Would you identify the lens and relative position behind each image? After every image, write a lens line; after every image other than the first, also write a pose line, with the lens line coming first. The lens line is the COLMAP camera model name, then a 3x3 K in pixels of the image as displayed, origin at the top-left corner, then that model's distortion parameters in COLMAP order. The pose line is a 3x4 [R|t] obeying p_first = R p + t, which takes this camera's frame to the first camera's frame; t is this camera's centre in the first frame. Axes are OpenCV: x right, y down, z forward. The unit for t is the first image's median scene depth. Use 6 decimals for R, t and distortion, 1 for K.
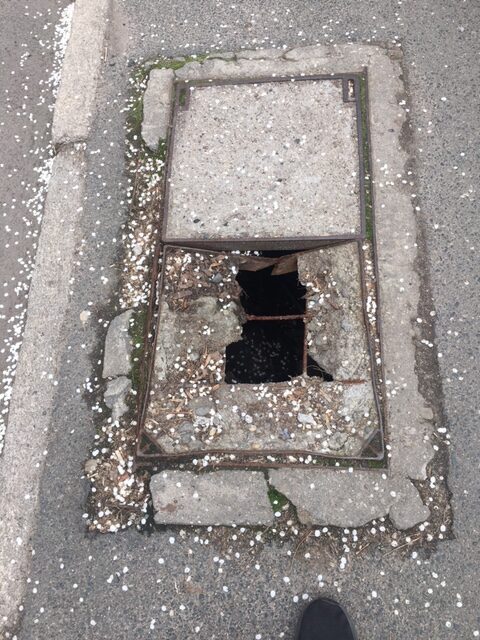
lens RADIAL K [[548.7, 0, 240.0], [0, 548.7, 320.0], [0, 0, 1]] dist [0.100402, -0.149721]
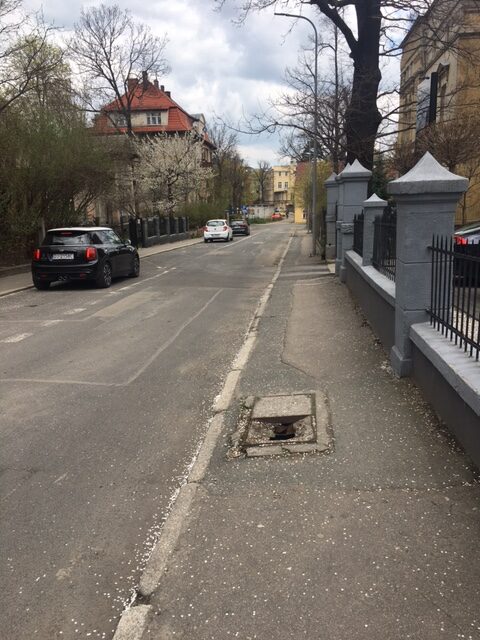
lens RADIAL K [[548.7, 0, 240.0], [0, 548.7, 320.0], [0, 0, 1]] dist [0.100402, -0.149721]
pose [[0.996538, 0.008949, -0.082661, 0.058506], [-0.074272, 0.542660, -0.836662, 2.312150], [0.037369, 0.839905, 0.541446, -1.266068]]
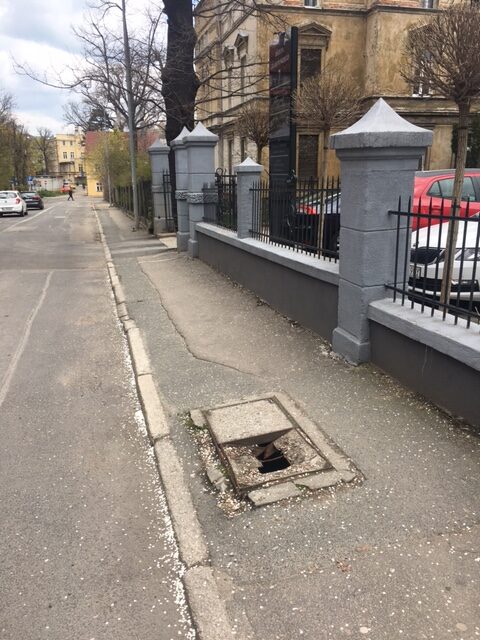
lens RADIAL K [[548.7, 0, 240.0], [0, 548.7, 320.0], [0, 0, 1]] dist [0.100402, -0.149721]
pose [[0.958494, -0.070005, 0.276384, -0.701218], [0.265683, 0.571031, -0.776747, 1.488913], [-0.103448, 0.817938, 0.565929, -0.842452]]
